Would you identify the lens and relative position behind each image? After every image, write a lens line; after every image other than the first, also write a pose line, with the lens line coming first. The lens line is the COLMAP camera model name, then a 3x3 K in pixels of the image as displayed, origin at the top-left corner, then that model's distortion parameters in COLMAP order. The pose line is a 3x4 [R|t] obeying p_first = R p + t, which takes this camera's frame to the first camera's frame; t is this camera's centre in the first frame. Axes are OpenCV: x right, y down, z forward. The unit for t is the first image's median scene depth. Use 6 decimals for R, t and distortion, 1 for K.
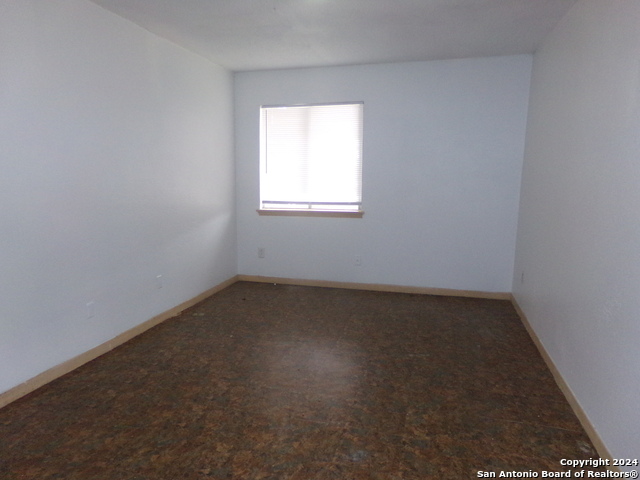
lens RADIAL K [[435.8, 0, 318.9], [0, 435.8, 243.7], [0, 0, 1]] dist [-0.089106, 0.140655]
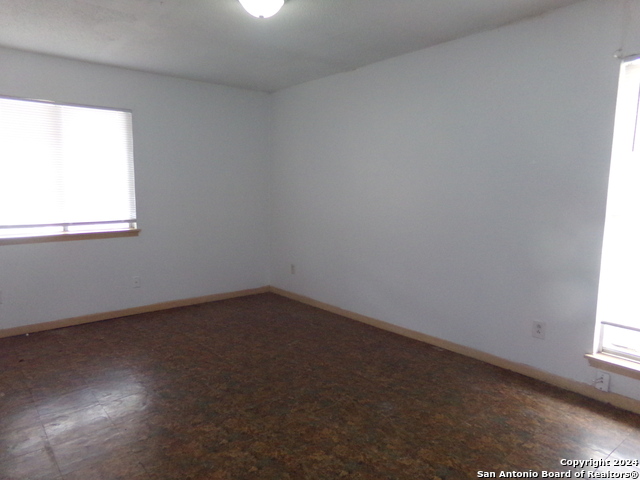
lens RADIAL K [[435.8, 0, 318.9], [0, 435.8, 243.7], [0, 0, 1]] dist [-0.089106, 0.140655]
pose [[0.572453, -0.103629, 0.813363, -0.784163], [0.131090, 0.990788, 0.033972, -0.042790], [-0.809391, 0.087176, 0.580764, 0.292285]]
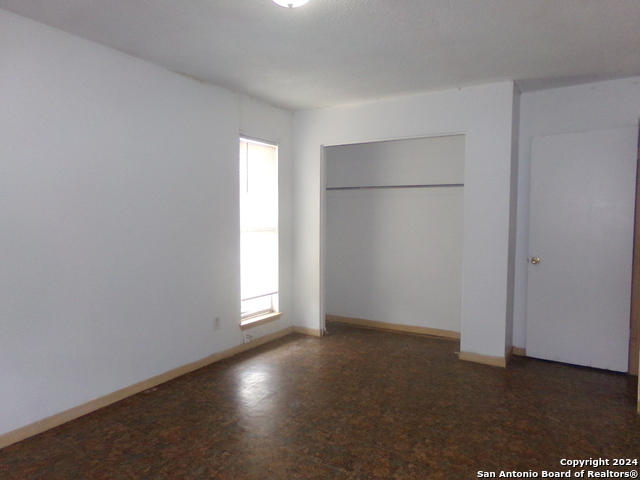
lens RADIAL K [[435.8, 0, 318.9], [0, 435.8, 243.7], [0, 0, 1]] dist [-0.089106, 0.140655]
pose [[-0.959940, -0.027148, 0.278888, -0.294663], [0.038885, 0.972758, 0.228537, -0.289846], [-0.277495, 0.230226, -0.932734, 1.719073]]
